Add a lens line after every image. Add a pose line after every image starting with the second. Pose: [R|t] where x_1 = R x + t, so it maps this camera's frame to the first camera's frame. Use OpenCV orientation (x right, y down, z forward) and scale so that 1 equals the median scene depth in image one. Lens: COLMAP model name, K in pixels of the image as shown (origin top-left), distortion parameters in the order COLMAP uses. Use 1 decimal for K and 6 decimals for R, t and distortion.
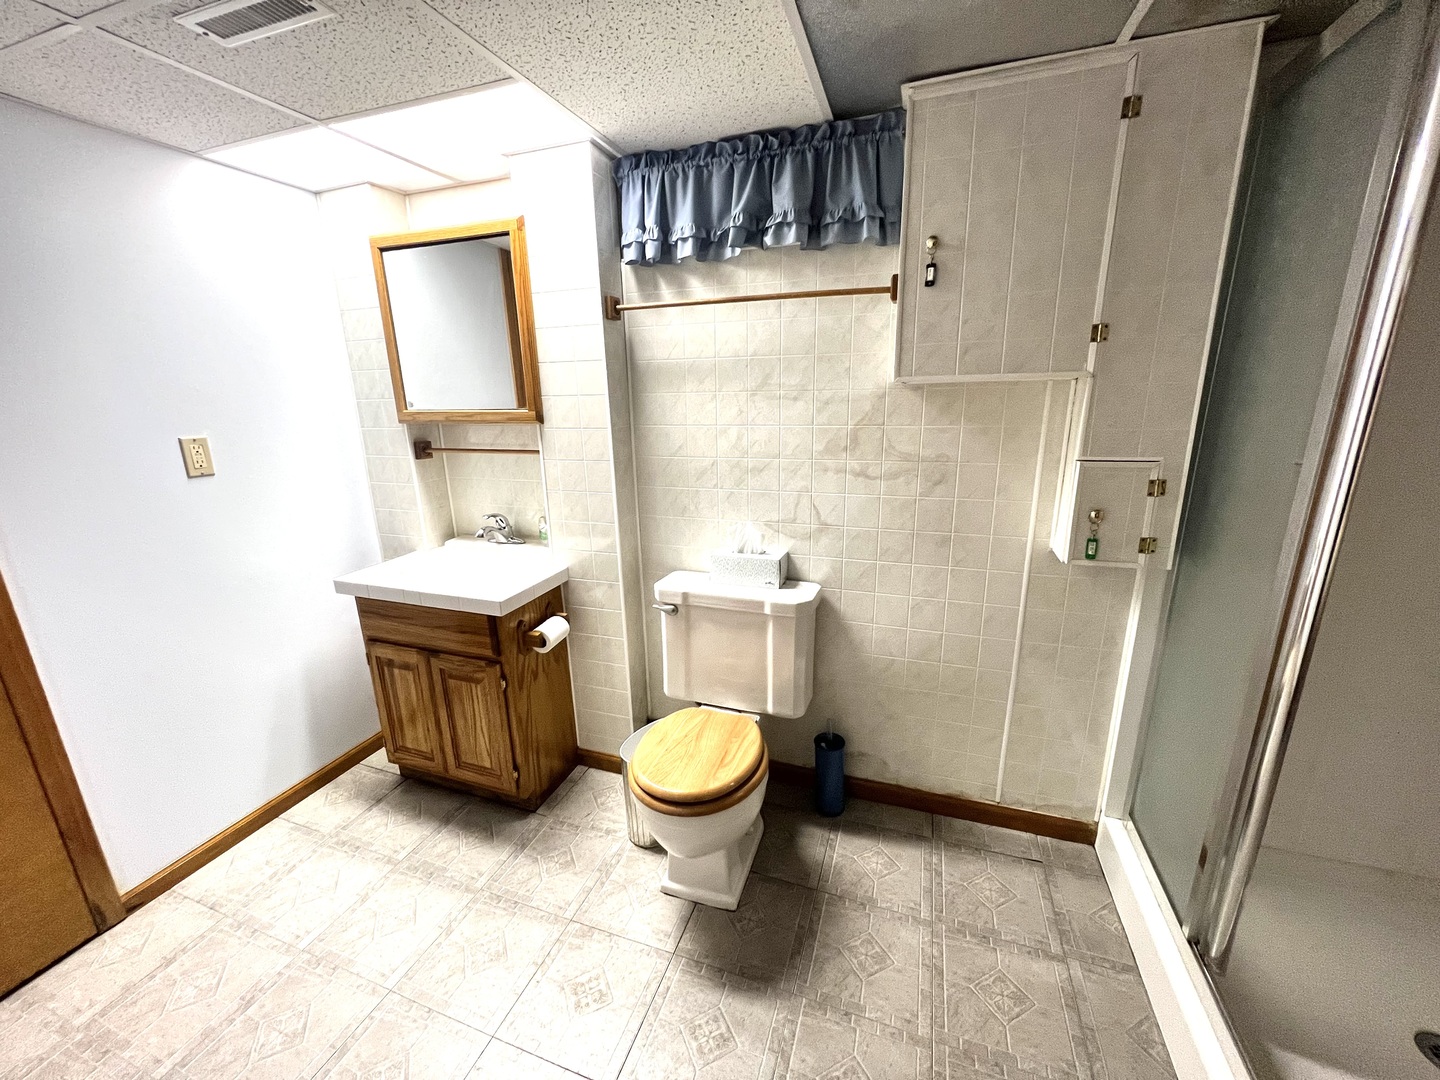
lens RADIAL K [[575.6, 0, 718.4], [0, 575.6, 537.0], [0, 0, 1]] dist [-0.000880, -0.000162]
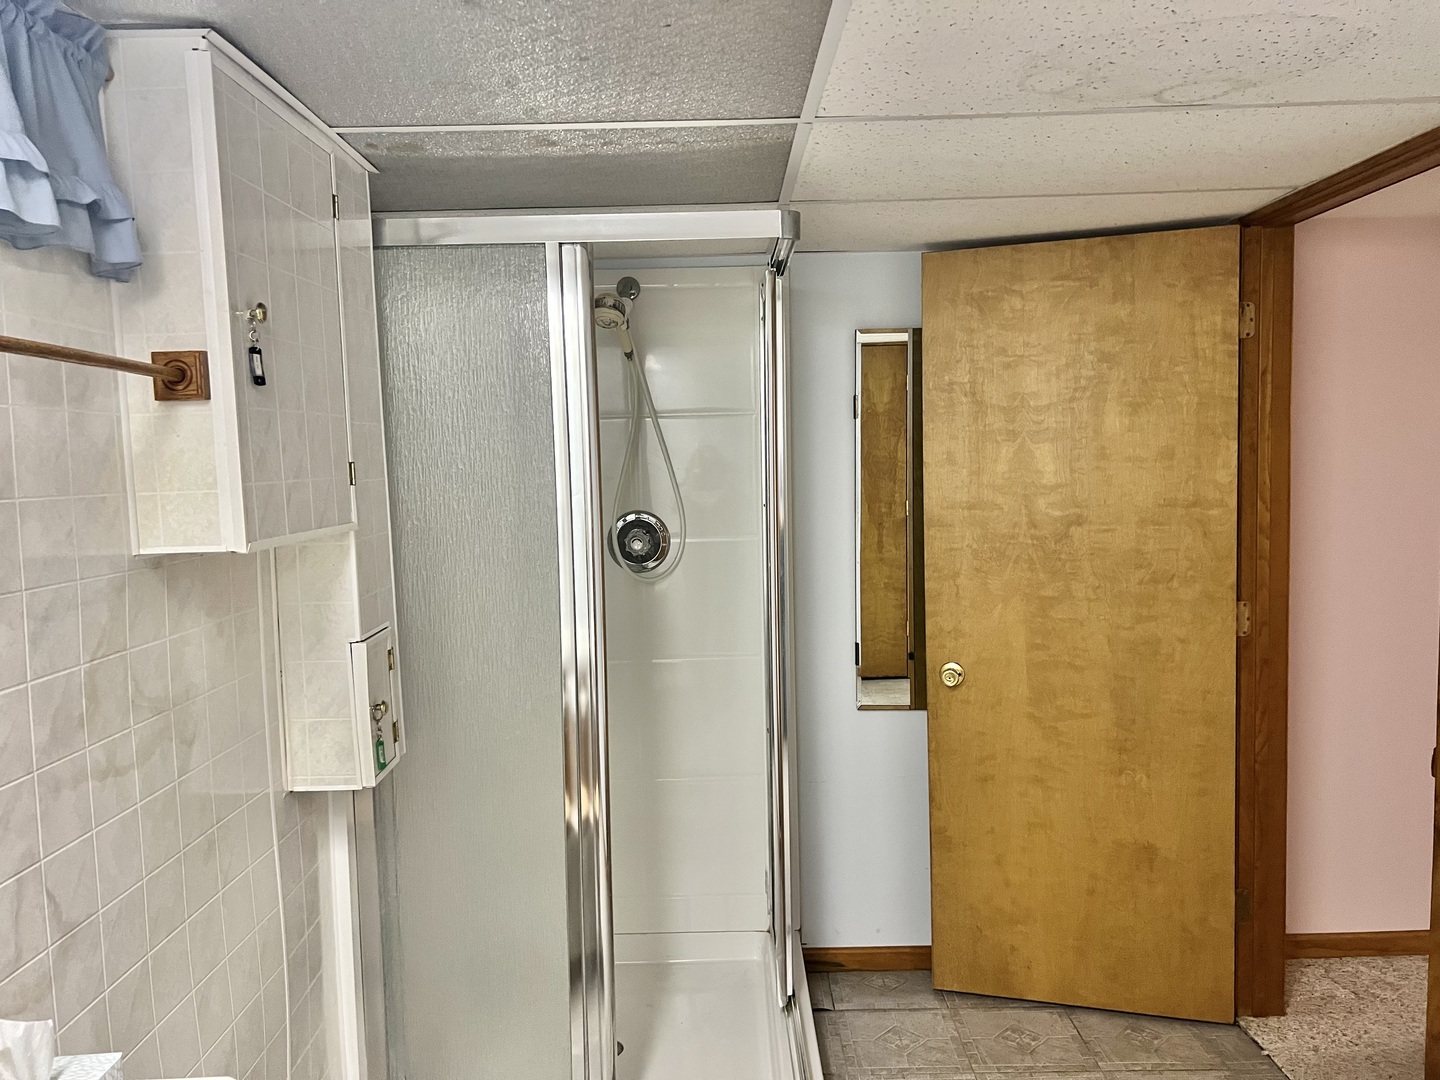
lens RADIAL K [[1087.9, 0, 718.9], [0, 1087.9, 545.9], [0, 0, 1]] dist [0.035789, -0.038910]
pose [[-0.332205, -0.045971, 0.942086, -0.667335], [0.269285, 0.952617, 0.141442, -0.266456], [-0.903950, 0.300678, -0.304085, 0.812695]]
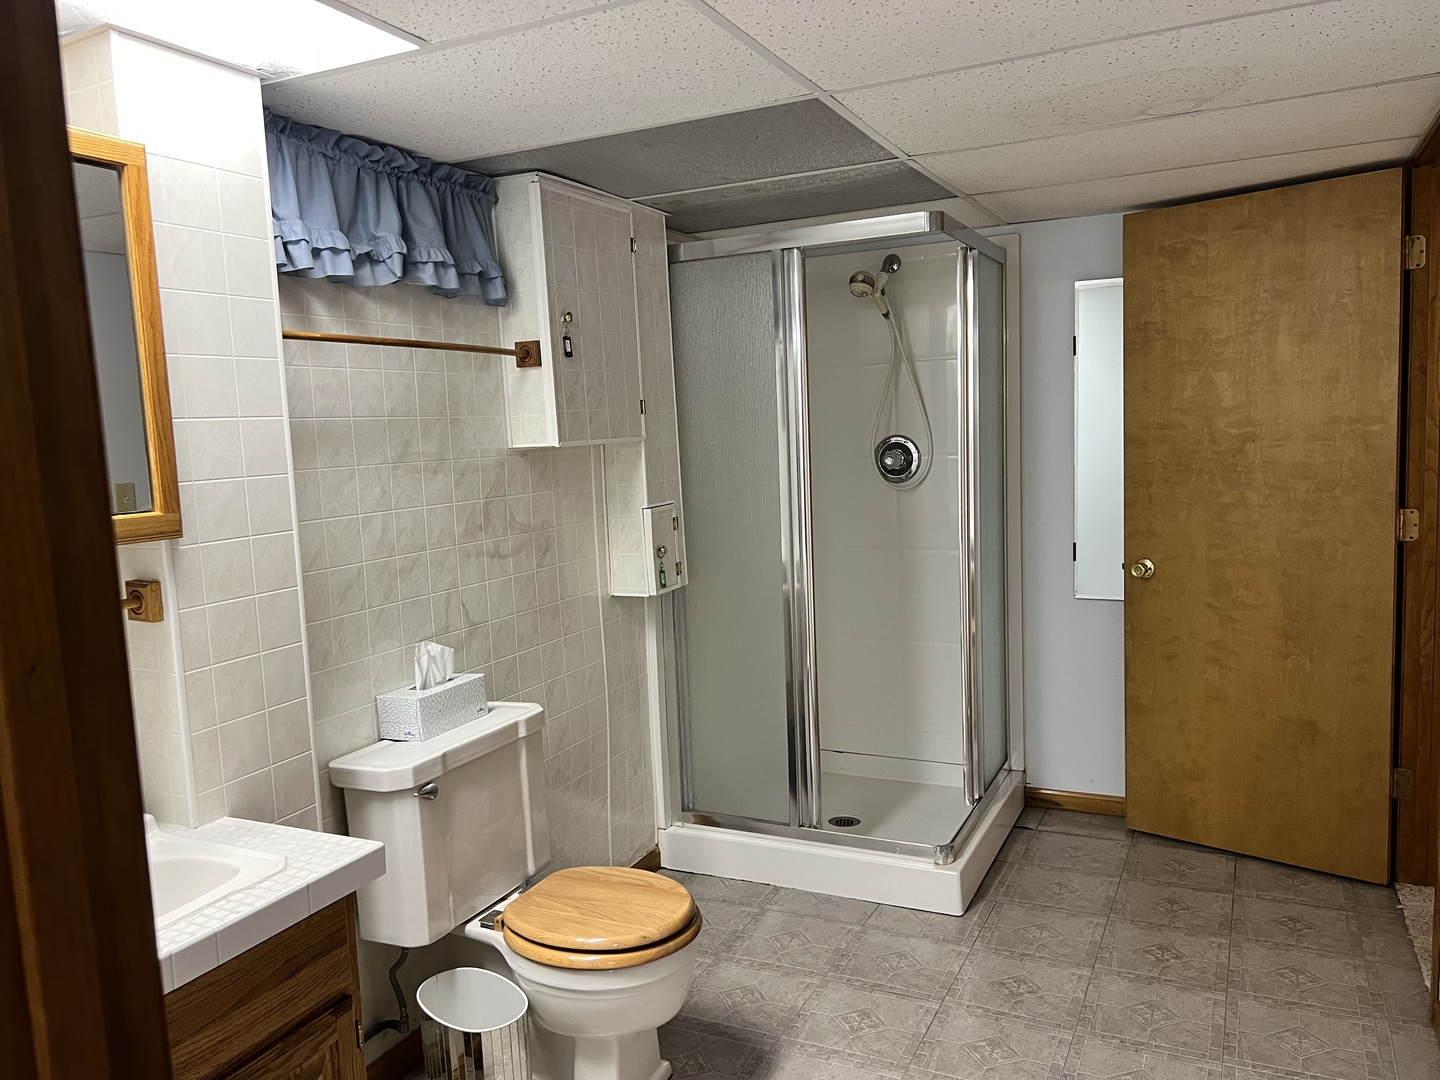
lens RADIAL K [[1078.1, 0, 716.7], [0, 1078.1, 540.5], [0, 0, 1]] dist [0.086850, -0.119312]
pose [[0.113267, -0.090486, 0.989436, -1.320908], [0.290564, 0.955325, 0.054104, -0.123453], [-0.950128, 0.281366, 0.134499, 0.484699]]
